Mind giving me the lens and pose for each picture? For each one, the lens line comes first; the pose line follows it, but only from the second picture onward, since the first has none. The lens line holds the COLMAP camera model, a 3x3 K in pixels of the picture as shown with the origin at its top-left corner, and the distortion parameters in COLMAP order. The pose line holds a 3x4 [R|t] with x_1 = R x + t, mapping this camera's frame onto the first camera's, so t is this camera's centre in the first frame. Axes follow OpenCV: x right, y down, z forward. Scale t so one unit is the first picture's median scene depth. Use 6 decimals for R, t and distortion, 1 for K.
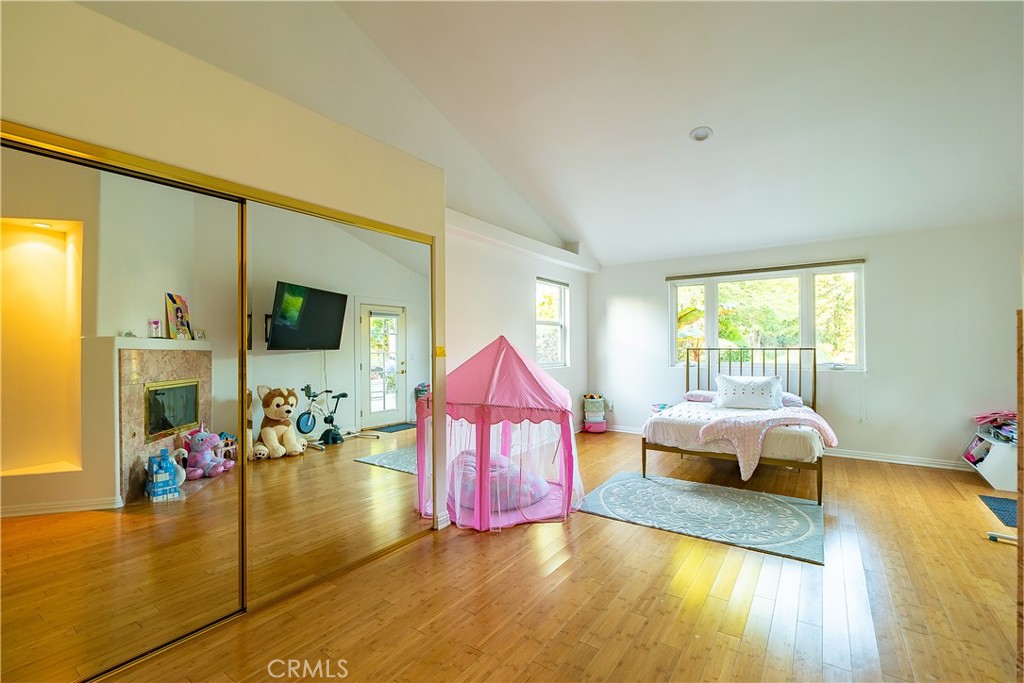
lens RADIAL K [[443.9, 0, 514.3], [0, 443.9, 345.2], [0, 0, 1]] dist [-0.001853, -0.001360]
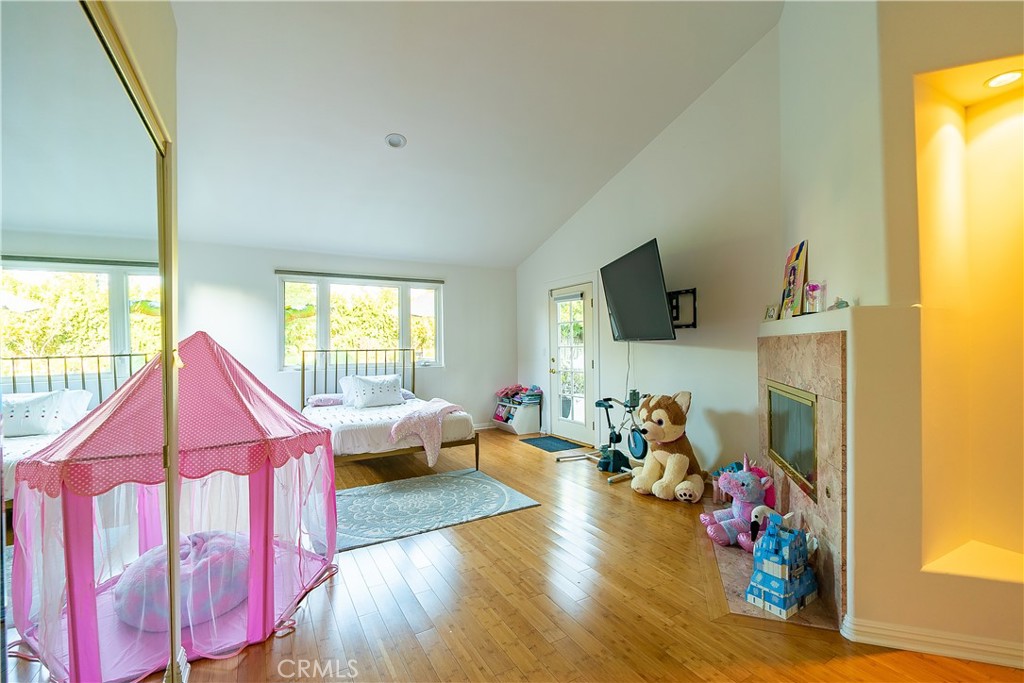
lens RADIAL K [[443.9, 0, 511.2], [0, 443.9, 343.5], [0, 0, 1]] dist [-0.001853, -0.001360]
pose [[0.426806, 0.004311, 0.904333, -0.379282], [0.004667, 0.999965, -0.006970, 0.001764], [-0.904331, 0.007195, 0.426771, 0.312132]]
